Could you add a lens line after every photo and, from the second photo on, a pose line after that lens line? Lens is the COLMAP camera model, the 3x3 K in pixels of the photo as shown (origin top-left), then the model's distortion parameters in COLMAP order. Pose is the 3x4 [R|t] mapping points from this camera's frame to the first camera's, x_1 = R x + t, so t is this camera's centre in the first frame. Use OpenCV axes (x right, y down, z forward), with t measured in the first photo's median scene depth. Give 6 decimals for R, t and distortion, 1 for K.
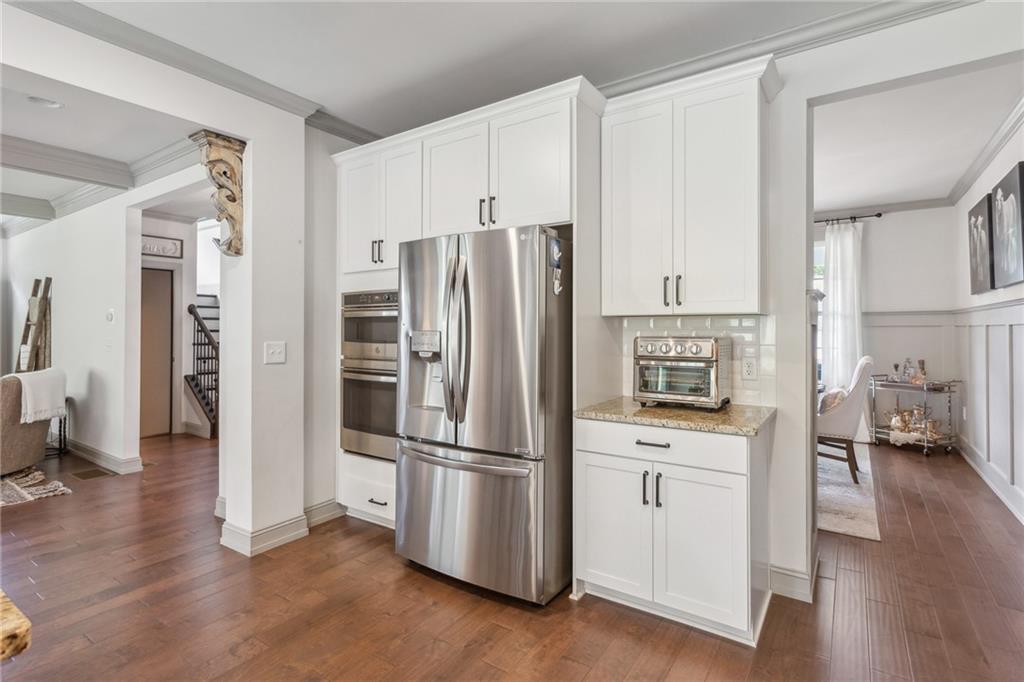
lens RADIAL K [[501.1, 0, 521.0], [0, 501.1, 329.1], [0, 0, 1]] dist [0.000105, 0.001413]
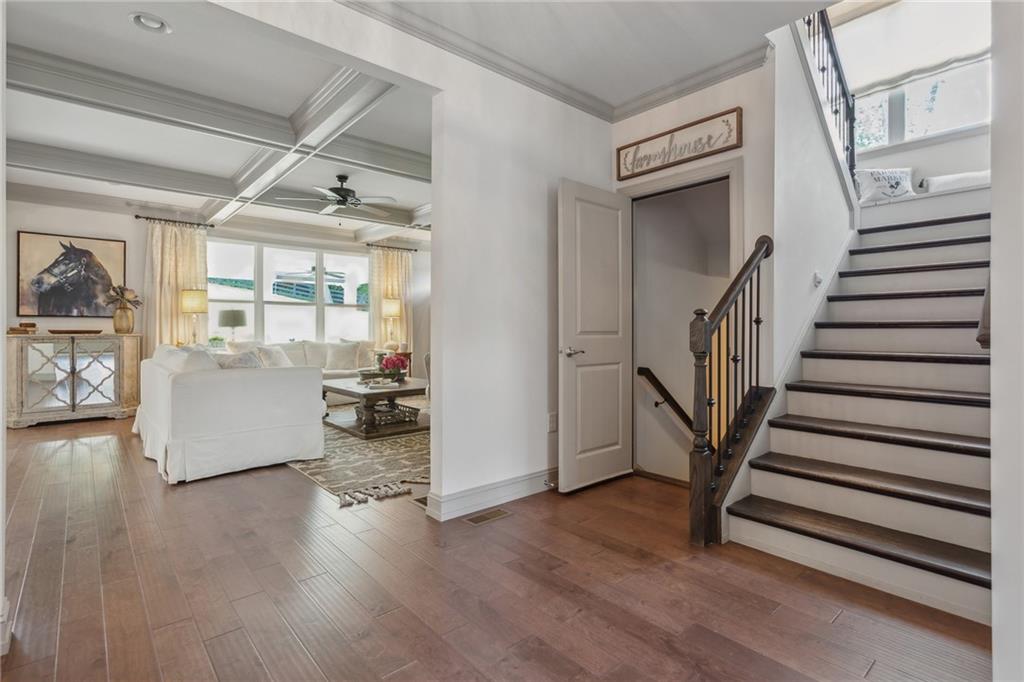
lens RADIAL K [[501.1, 0, 512.2], [0, 501.1, 331.3], [0, 0, 1]] dist [0.000105, 0.001413]
pose [[-0.263680, -0.002552, -0.964607, -0.196589], [0.006220, 0.999971, -0.004346, 0.063406], [0.964590, -0.007146, -0.263656, 1.304633]]
